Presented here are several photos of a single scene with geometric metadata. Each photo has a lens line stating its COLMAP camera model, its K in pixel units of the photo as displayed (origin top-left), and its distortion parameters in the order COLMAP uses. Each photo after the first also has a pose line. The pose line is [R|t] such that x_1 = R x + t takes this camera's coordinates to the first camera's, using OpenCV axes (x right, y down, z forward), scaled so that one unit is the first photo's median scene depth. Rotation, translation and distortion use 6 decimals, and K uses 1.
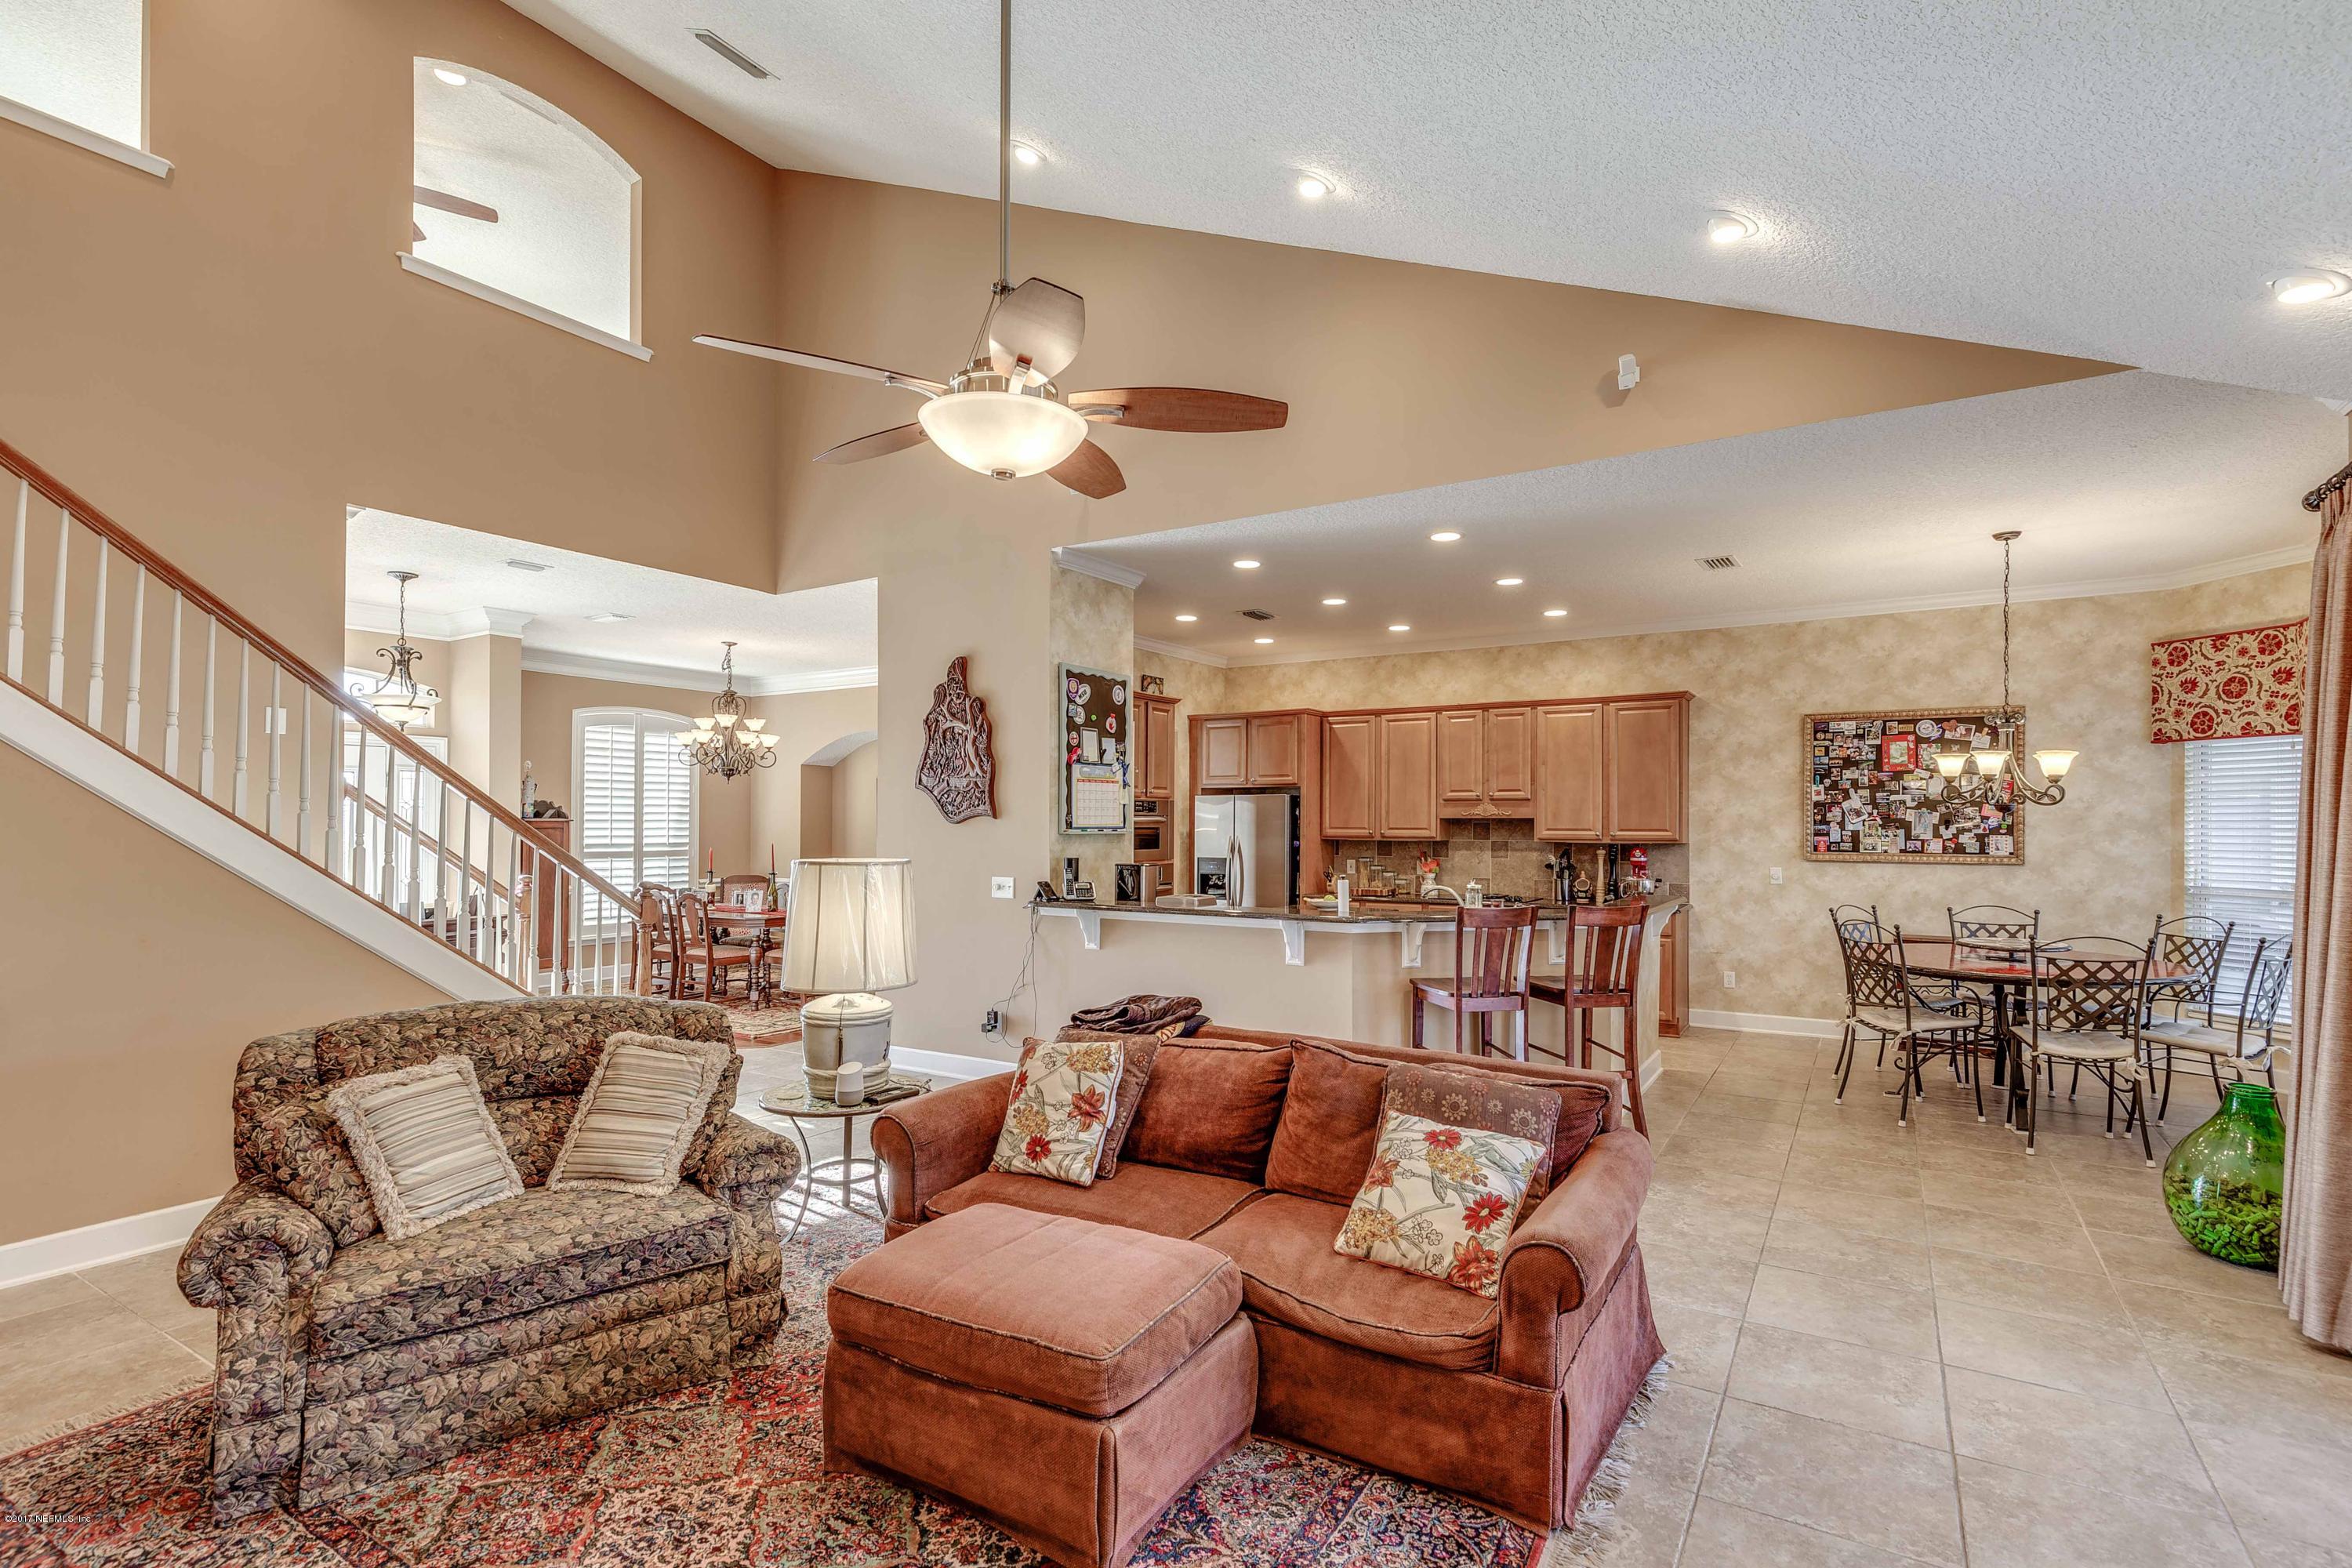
lens RADIAL K [[1107.1, 0, 1207.8], [0, 1107.1, 806.3], [0, 0, 1]] dist [-0.001463, 0.001291]
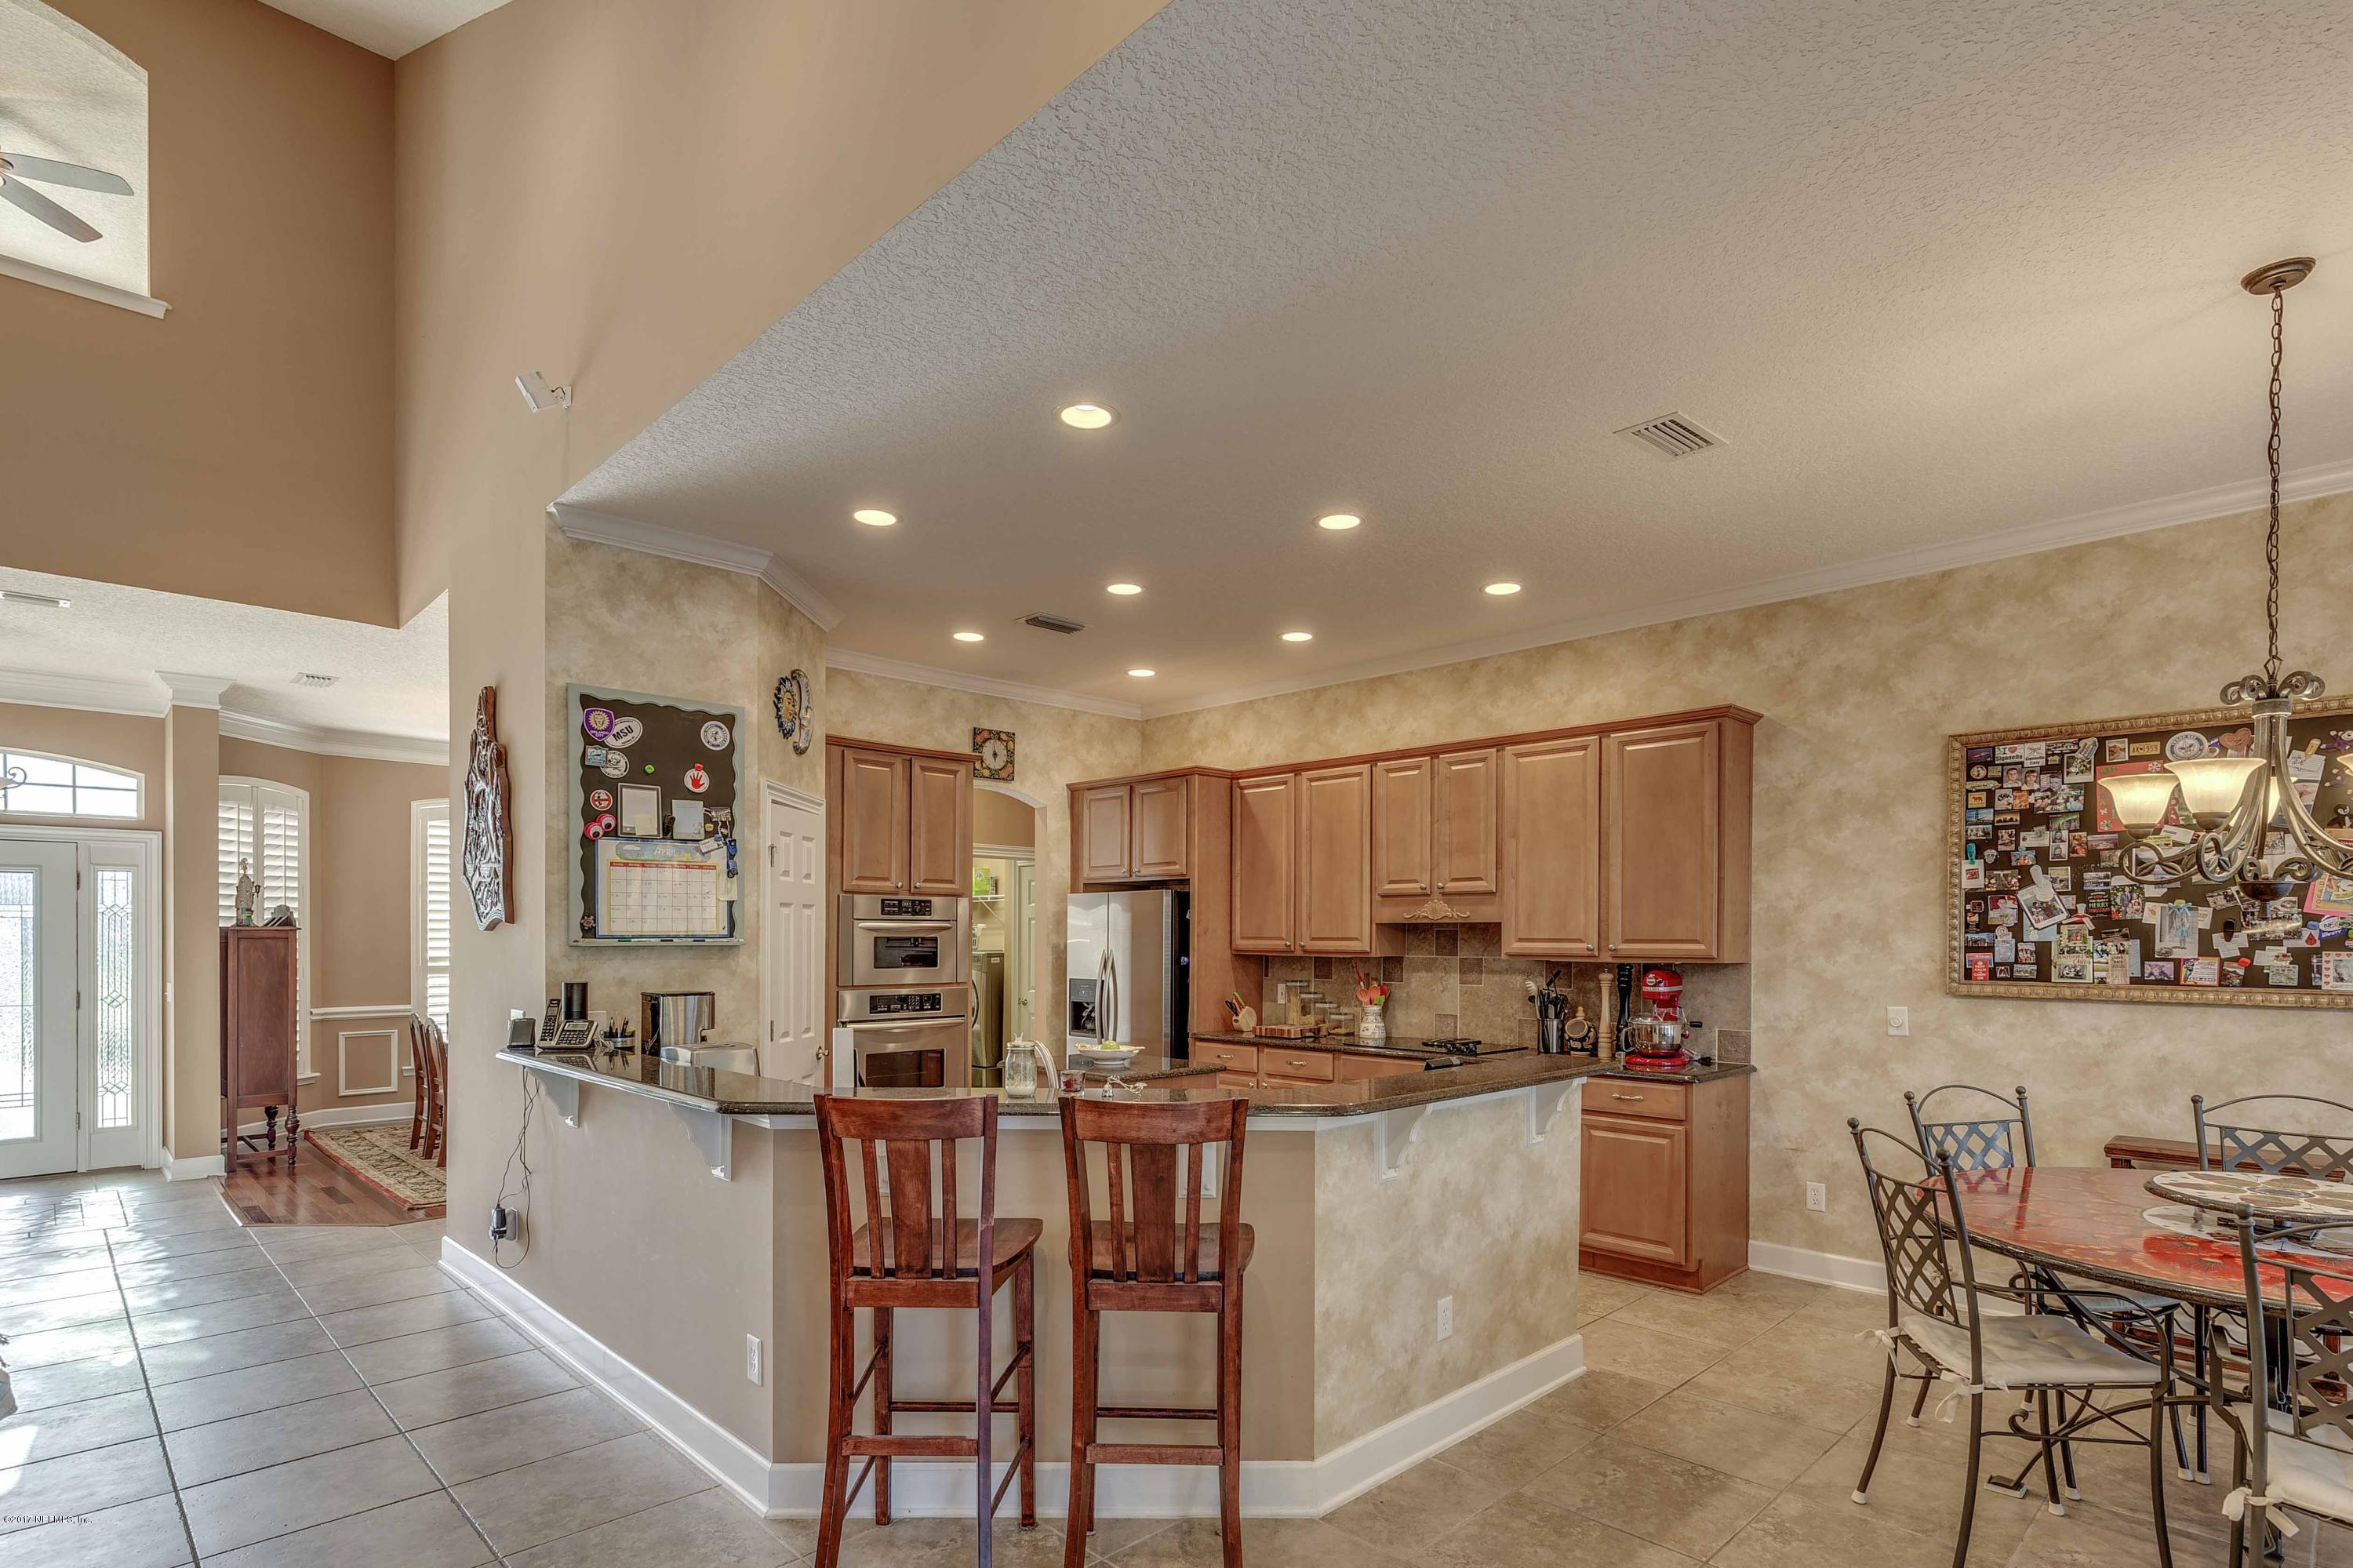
lens RADIAL K [[1182.9, 0, 1191.6], [0, 1182.9, 931.8], [0, 0, 1]] dist [0.000973, -0.001513]
pose [[0.970413, -0.001193, -0.241448, 0.300982], [0.004123, 0.999924, 0.011631, 0.007857], [0.241416, -0.012283, 0.970344, 0.313838]]
